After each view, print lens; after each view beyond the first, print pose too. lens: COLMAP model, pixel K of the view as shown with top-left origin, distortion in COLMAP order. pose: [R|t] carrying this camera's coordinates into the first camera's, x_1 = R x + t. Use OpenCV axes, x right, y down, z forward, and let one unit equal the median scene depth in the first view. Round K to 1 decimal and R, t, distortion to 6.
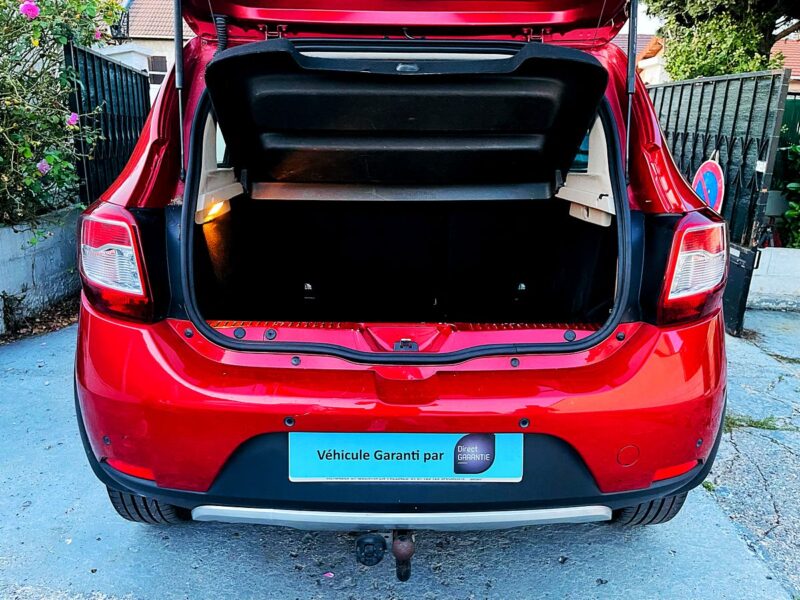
lens RADIAL K [[633.7, 0, 396.3], [0, 633.7, 301.8], [0, 0, 1]] dist [0.026199, -0.035173]
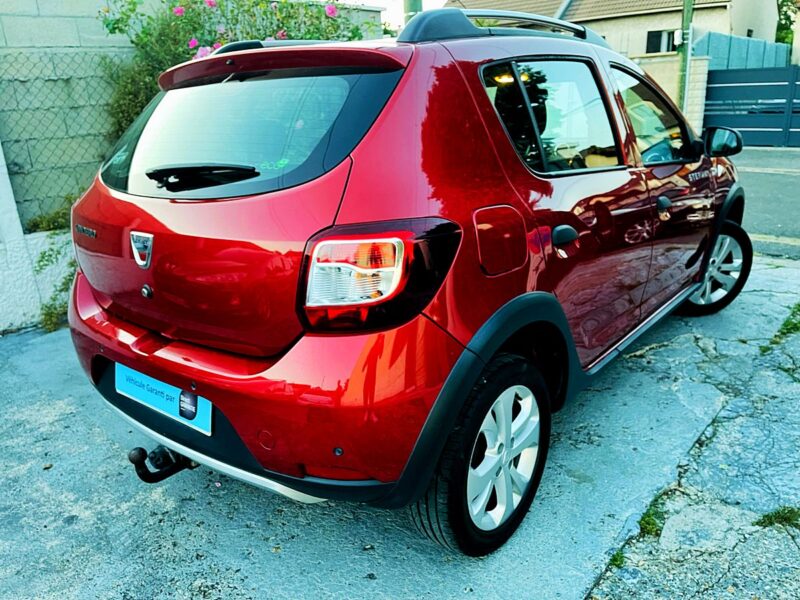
lens RADIAL K [[633.7, 0, 406.0], [0, 633.7, 294.5], [0, 0, 1]] dist [0.026199, -0.035173]
pose [[0.755146, 0.128582, -0.642823, 0.929599], [-0.121130, 0.991059, 0.055943, -0.080317], [0.644269, 0.035620, 0.763969, 0.211755]]
